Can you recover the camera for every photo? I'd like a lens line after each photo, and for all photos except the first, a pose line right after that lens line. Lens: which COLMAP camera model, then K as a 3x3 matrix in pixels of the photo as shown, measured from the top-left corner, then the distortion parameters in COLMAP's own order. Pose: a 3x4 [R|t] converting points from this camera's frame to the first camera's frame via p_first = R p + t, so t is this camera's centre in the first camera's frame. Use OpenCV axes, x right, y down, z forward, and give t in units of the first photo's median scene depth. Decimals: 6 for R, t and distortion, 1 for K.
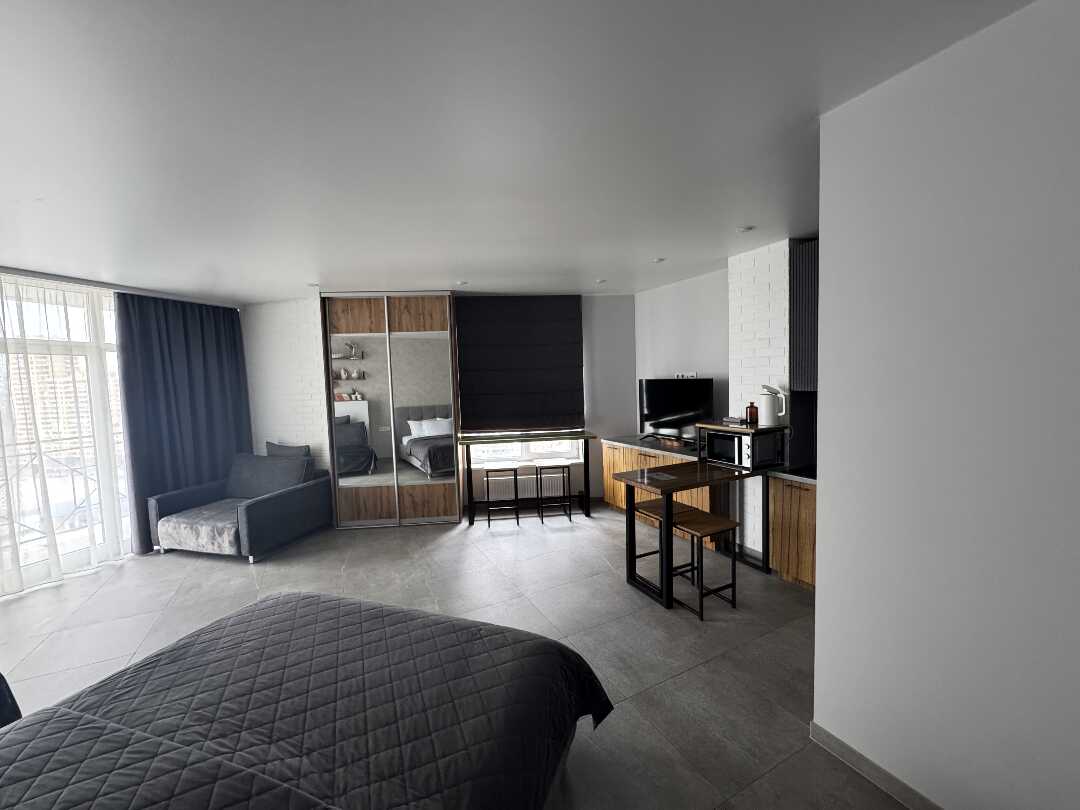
lens RADIAL K [[430.6, 0, 540.0], [0, 430.6, 405.0], [0, 0, 1]] dist [-0.002996, 0.000263]
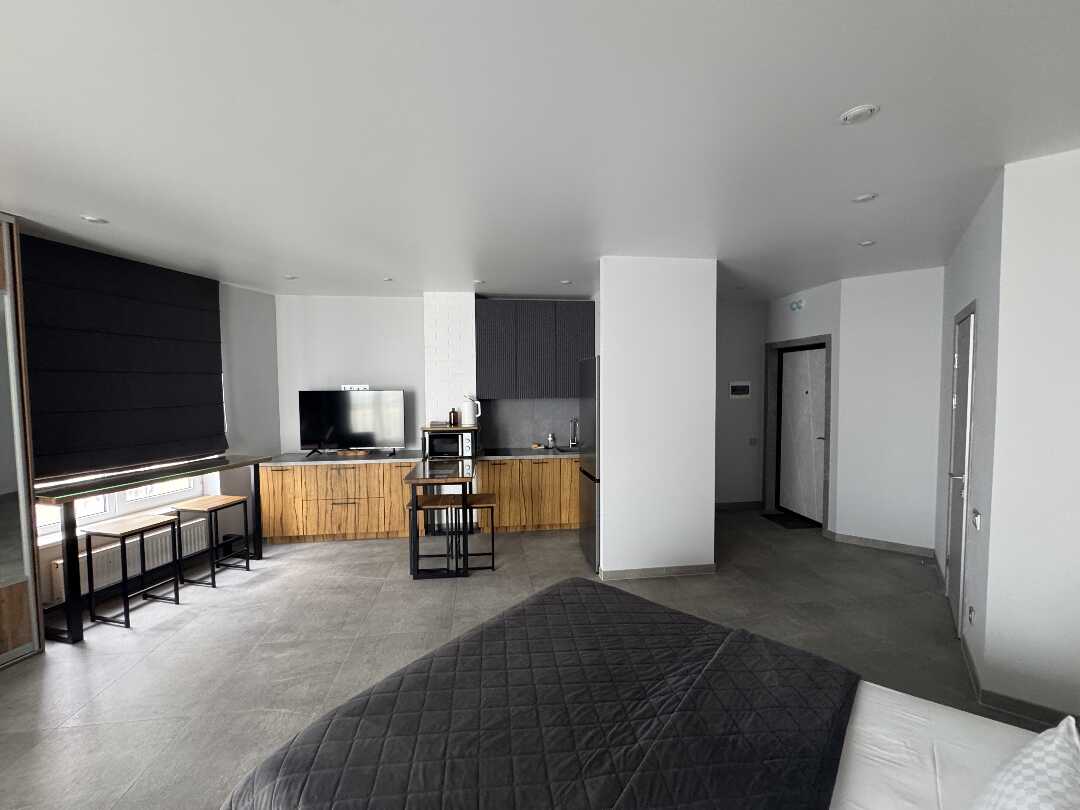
lens RADIAL K [[430.6, 0, 540.0], [0, 430.6, 405.0], [0, 0, 1]] dist [-0.002996, 0.000263]
pose [[0.346787, -0.012067, 0.937866, -0.478362], [0.056782, 0.998353, -0.008150, 0.006993], [-0.936224, 0.056080, 0.346901, 0.223221]]
